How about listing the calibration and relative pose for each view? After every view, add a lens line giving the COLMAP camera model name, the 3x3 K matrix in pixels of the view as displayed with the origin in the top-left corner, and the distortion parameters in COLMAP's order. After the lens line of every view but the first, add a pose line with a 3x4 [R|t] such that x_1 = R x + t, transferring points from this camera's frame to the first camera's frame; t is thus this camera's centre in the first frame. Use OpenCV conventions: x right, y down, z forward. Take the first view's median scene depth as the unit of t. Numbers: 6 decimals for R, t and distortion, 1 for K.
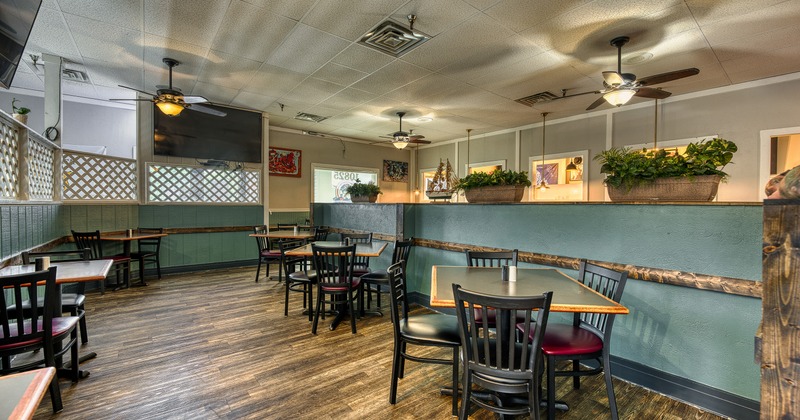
lens RADIAL K [[324.0, 0, 399.6], [0, 324.0, 211.9], [0, 0, 1]] dist [-0.001583, -0.004499]
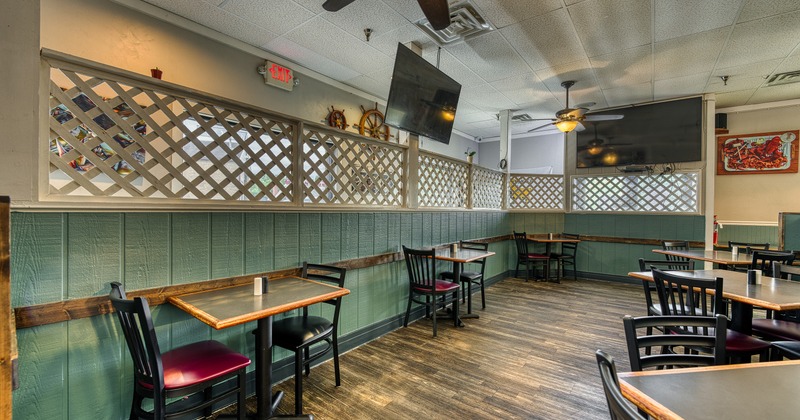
lens RADIAL K [[324.0, 0, 399.6], [0, 324.0, 211.9], [0, 0, 1]] dist [-0.001583, -0.004499]
pose [[0.234891, 0.004069, -0.972013, 0.208258], [-0.033258, 0.999439, -0.003854, -0.002810], [0.971453, 0.033233, 0.234895, 0.172109]]
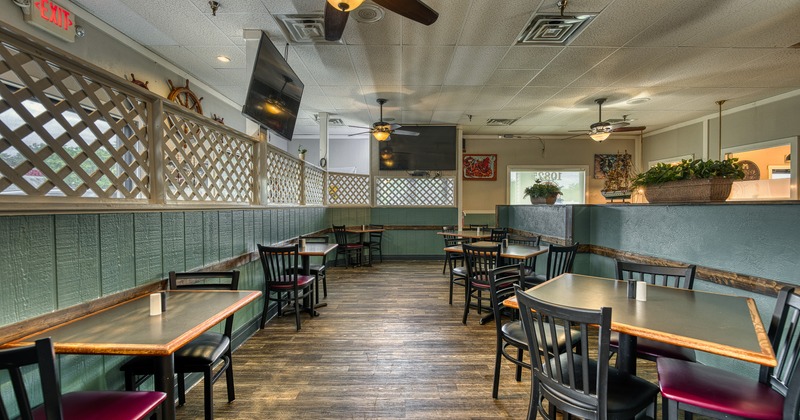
lens RADIAL K [[324.0, 0, 399.6], [0, 324.0, 211.9], [0, 0, 1]] dist [-0.001583, -0.004499]
pose [[0.782289, 0.003890, -0.622904, 0.169063], [-0.007992, 0.999961, -0.003791, 0.000806], [0.622864, 0.007944, 0.782289, -0.003260]]
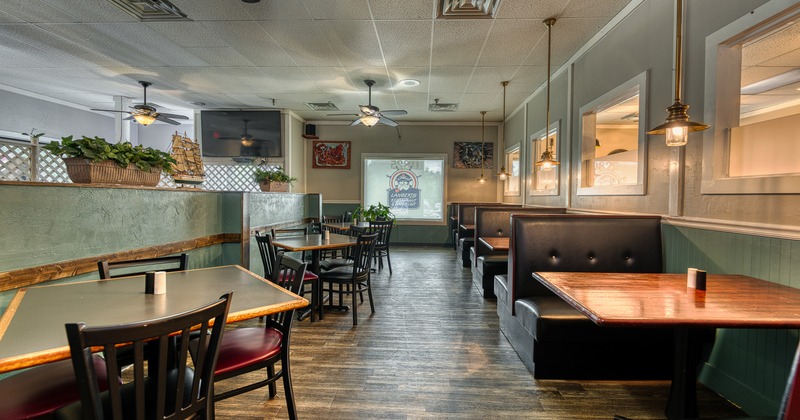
lens RADIAL K [[334.2, 0, 410.8], [0, 334.2, 208.5], [0, 0, 1]] dist [-0.001930, -0.000145]
pose [[0.756982, 0.024318, -0.652983, 0.863912], [-0.021546, 0.999693, 0.012252, -0.004338], [0.653080, 0.004794, 0.757274, 0.606414]]
